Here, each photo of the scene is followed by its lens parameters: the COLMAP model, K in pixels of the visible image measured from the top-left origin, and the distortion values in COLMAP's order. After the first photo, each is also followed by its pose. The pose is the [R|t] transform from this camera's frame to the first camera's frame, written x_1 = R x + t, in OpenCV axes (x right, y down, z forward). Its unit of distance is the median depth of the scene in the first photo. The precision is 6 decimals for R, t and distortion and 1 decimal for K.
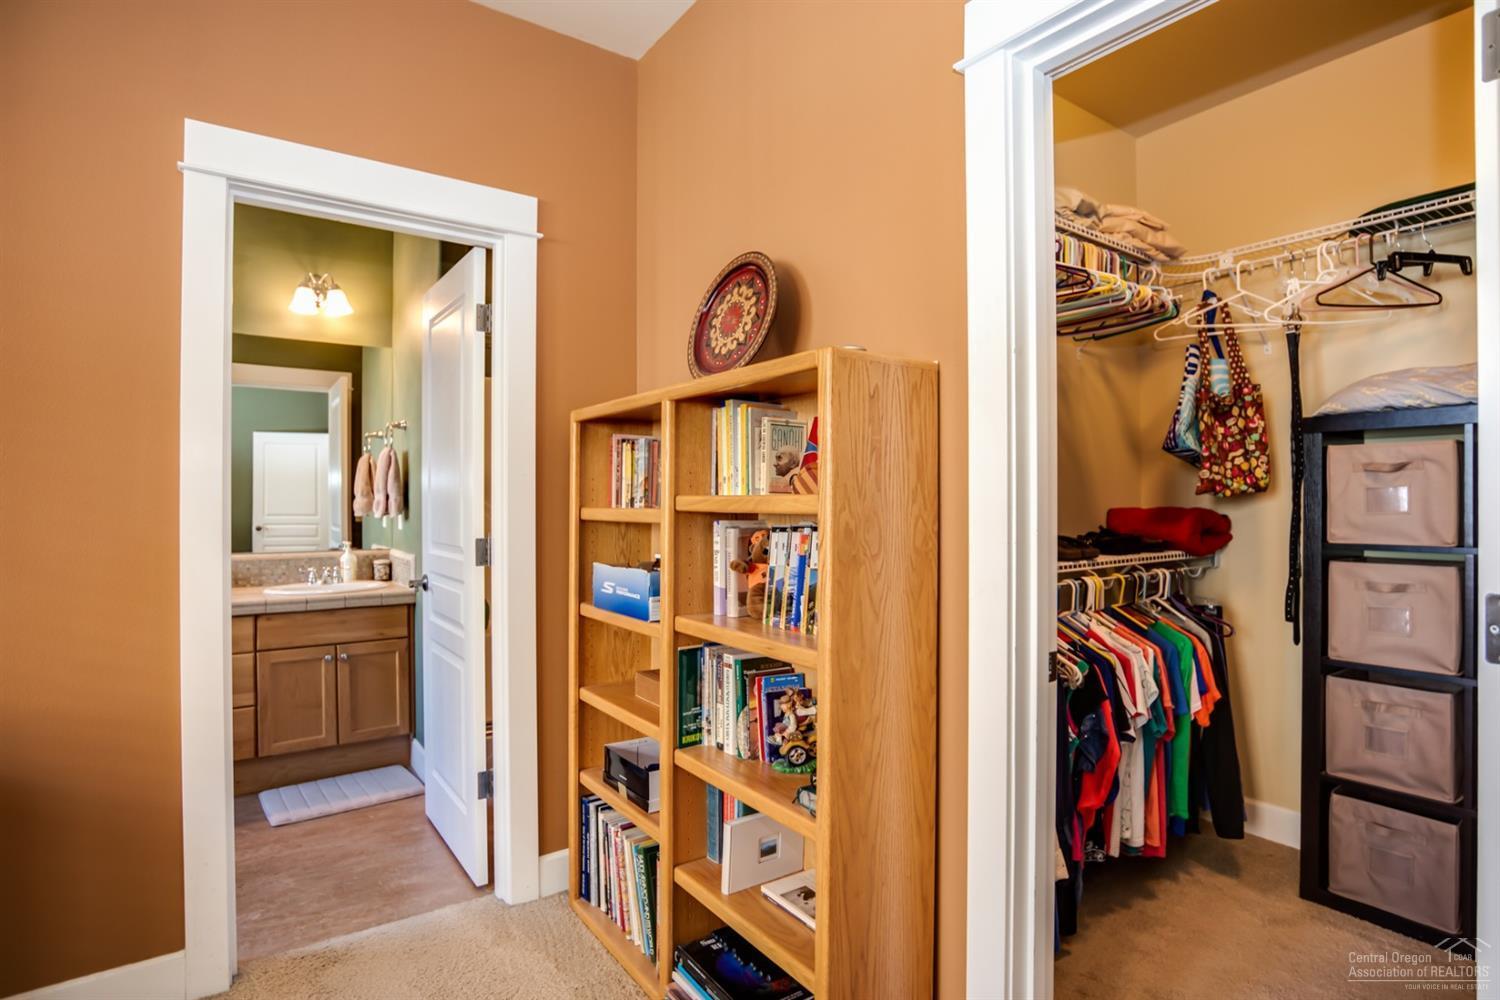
lens RADIAL K [[782.2, 0, 750.0], [0, 782.2, 500.0], [0, 0, 1]] dist [-0.001053, 0.000118]
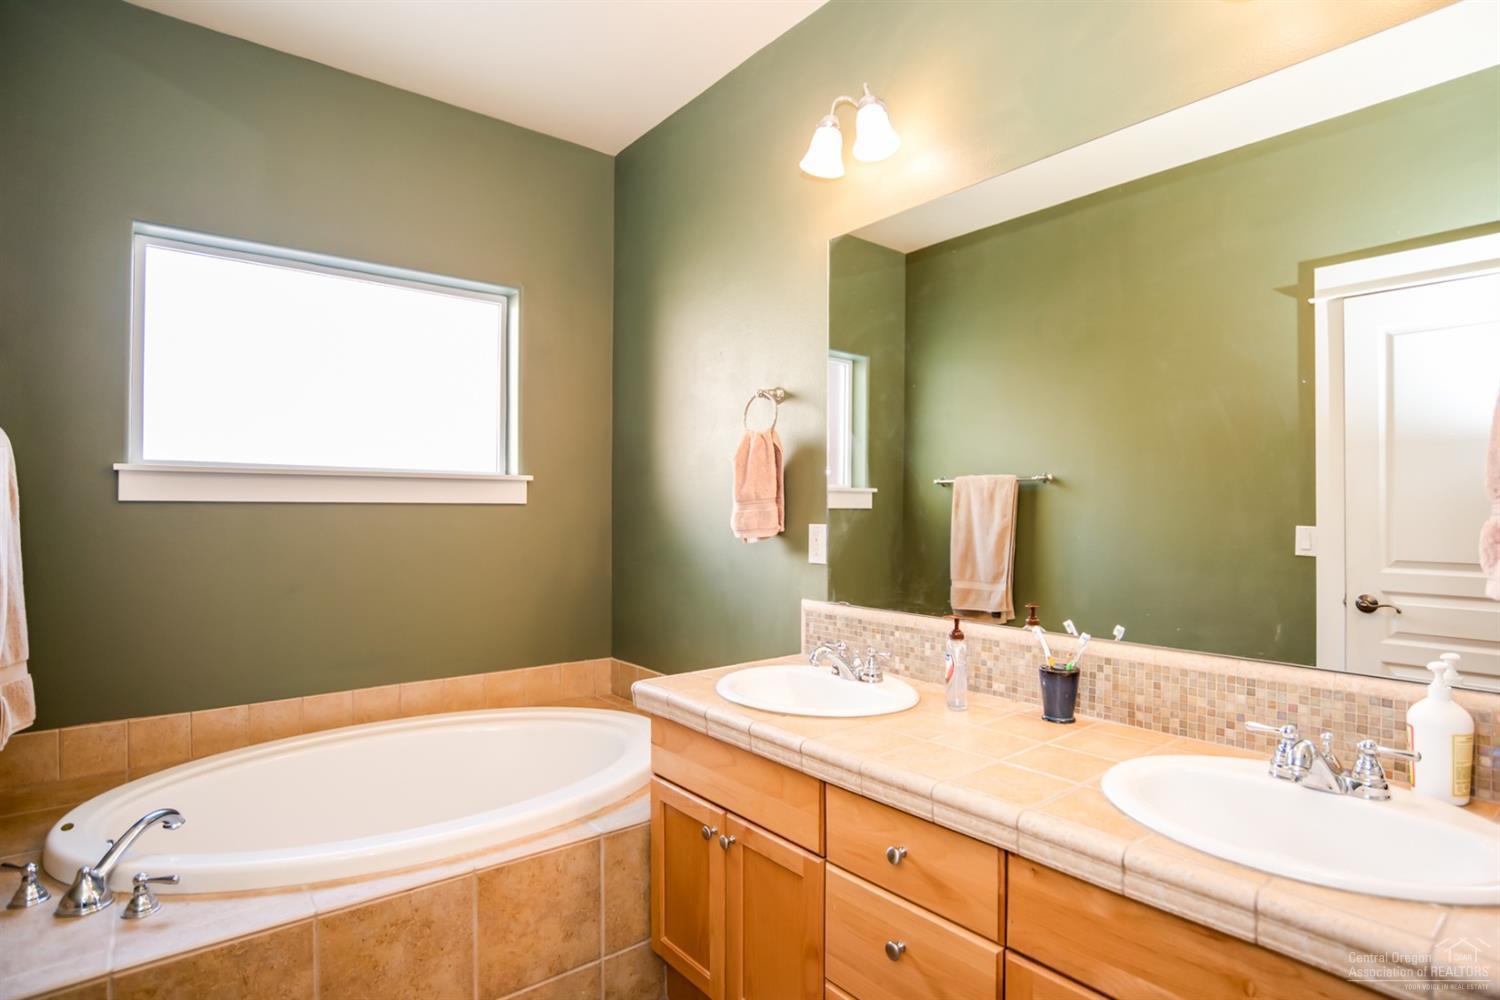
lens RADIAL K [[782.2, 0, 750.0], [0, 782.2, 500.0], [0, 0, 1]] dist [-0.001053, 0.000118]
pose [[0.077532, -0.008966, -0.996950, -0.280093], [0.000945, 0.999960, -0.008919, -0.006110], [0.996989, -0.000250, 0.077537, 0.846532]]
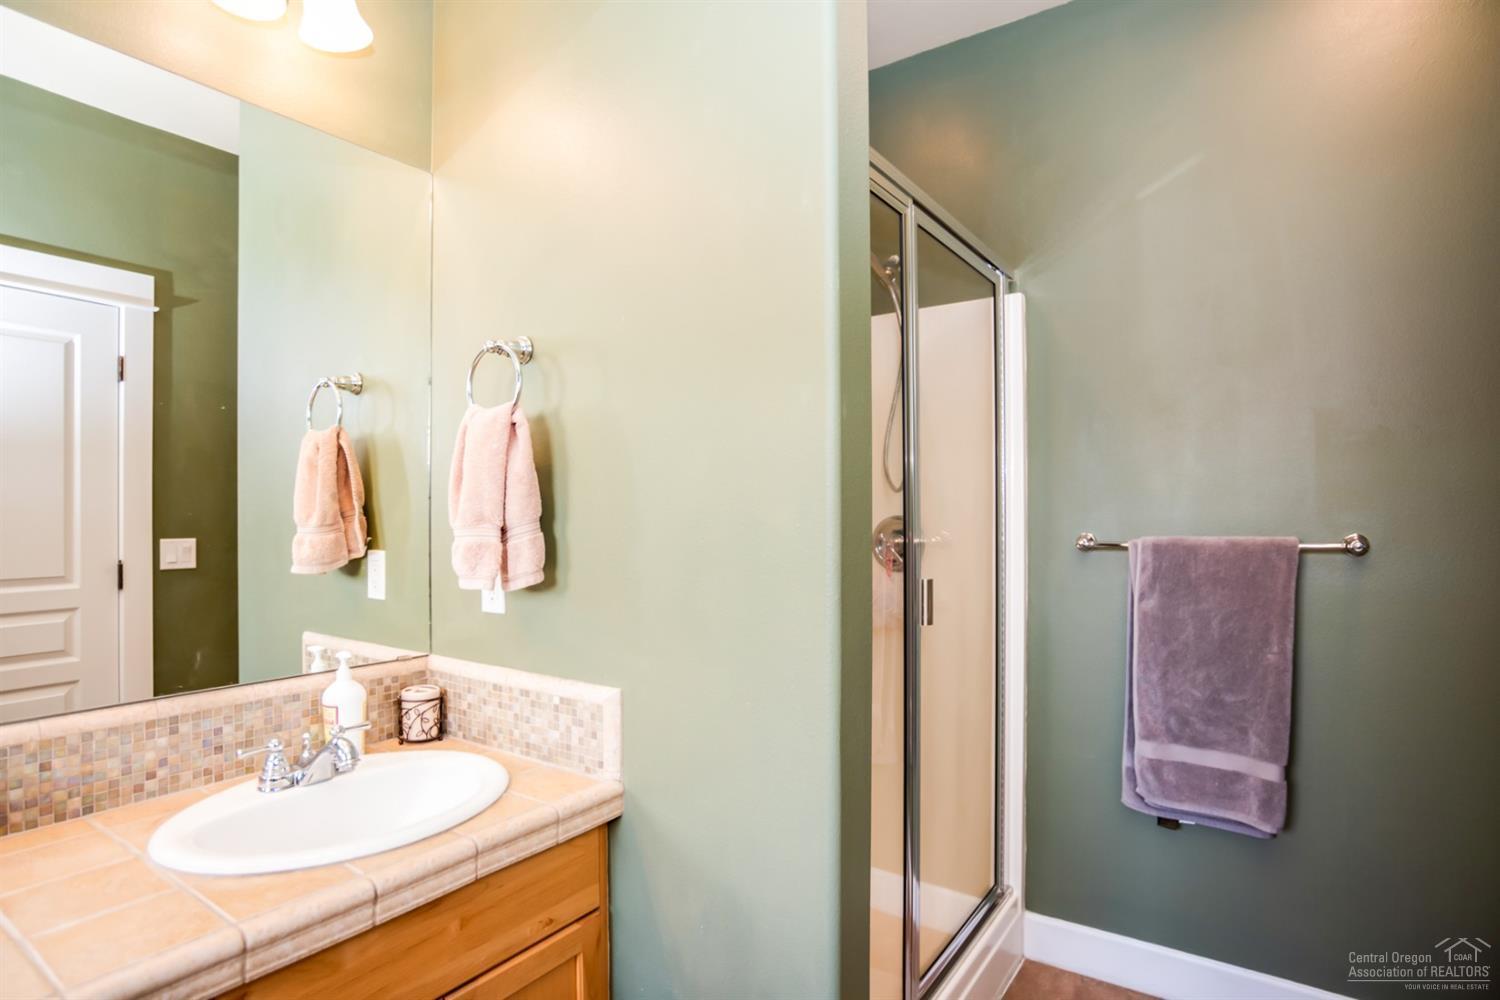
lens RADIAL K [[777.7, 0, 747.7], [0, 777.7, 521.2], [0, 0, 1]] dist [-0.001294, 0.000165]
pose [[0.939304, -0.005363, 0.343045, -0.542214], [0.005385, 0.999985, 0.000887, -0.009317], [-0.343044, 0.001014, 0.939319, 0.686572]]
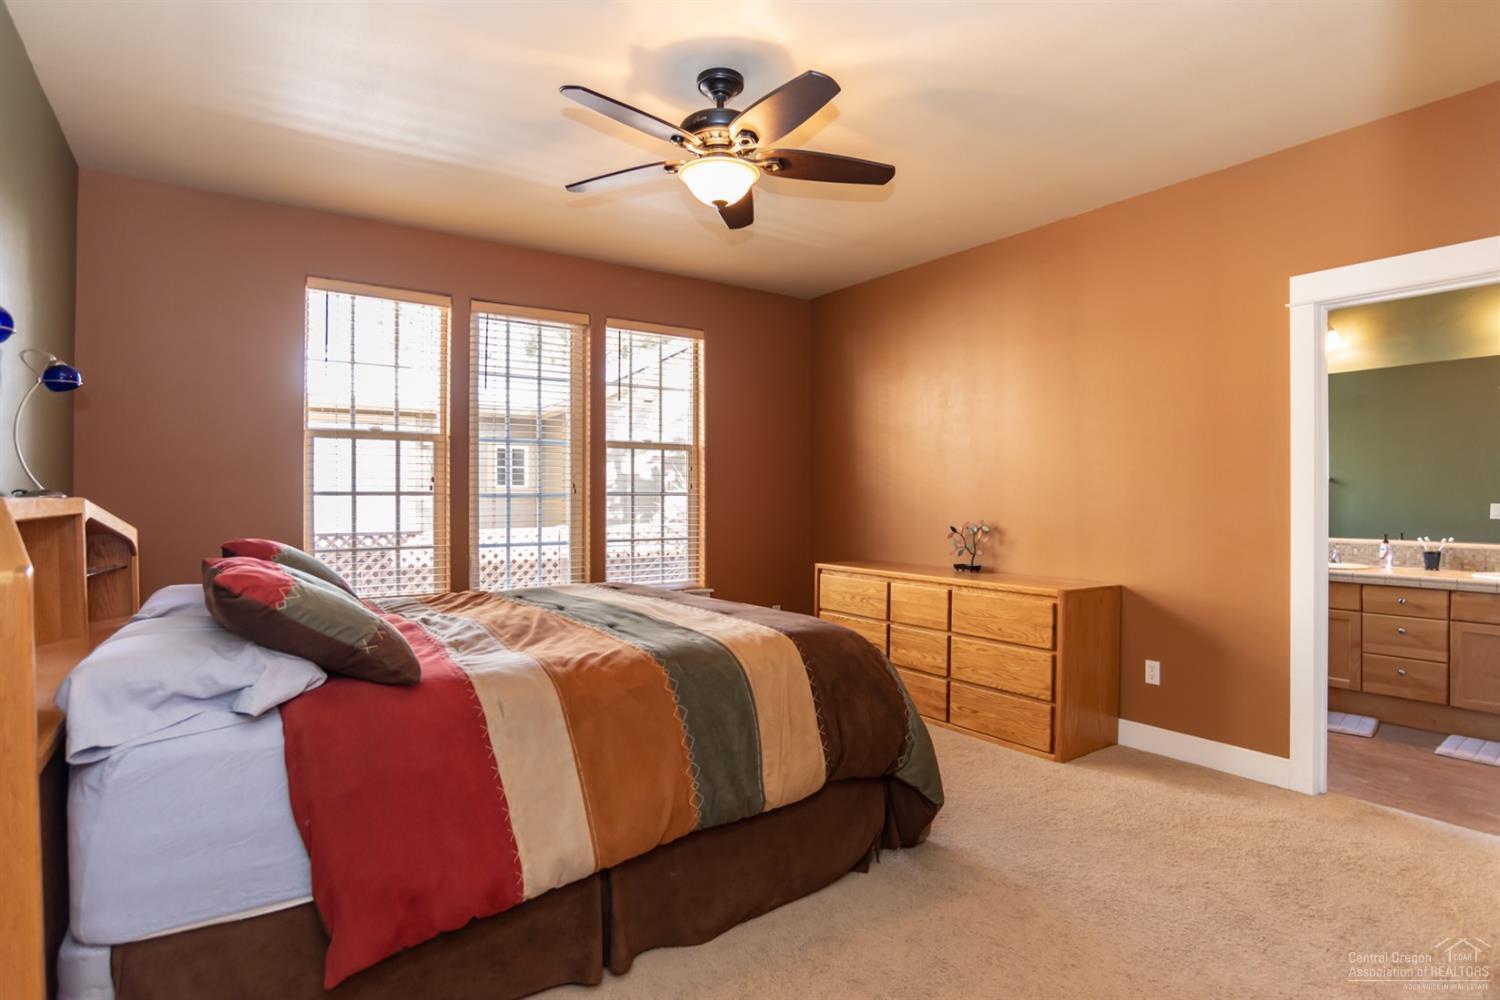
lens RADIAL K [[782.2, 0, 750.0], [0, 782.2, 500.0], [0, 0, 1]] dist [-0.001053, 0.000118]
pose [[0.010439, 0.005302, -0.999931, 0.597233], [0.001065, 0.999985, 0.005313, -0.004986], [0.999945, -0.001121, 0.010433, -0.125962]]
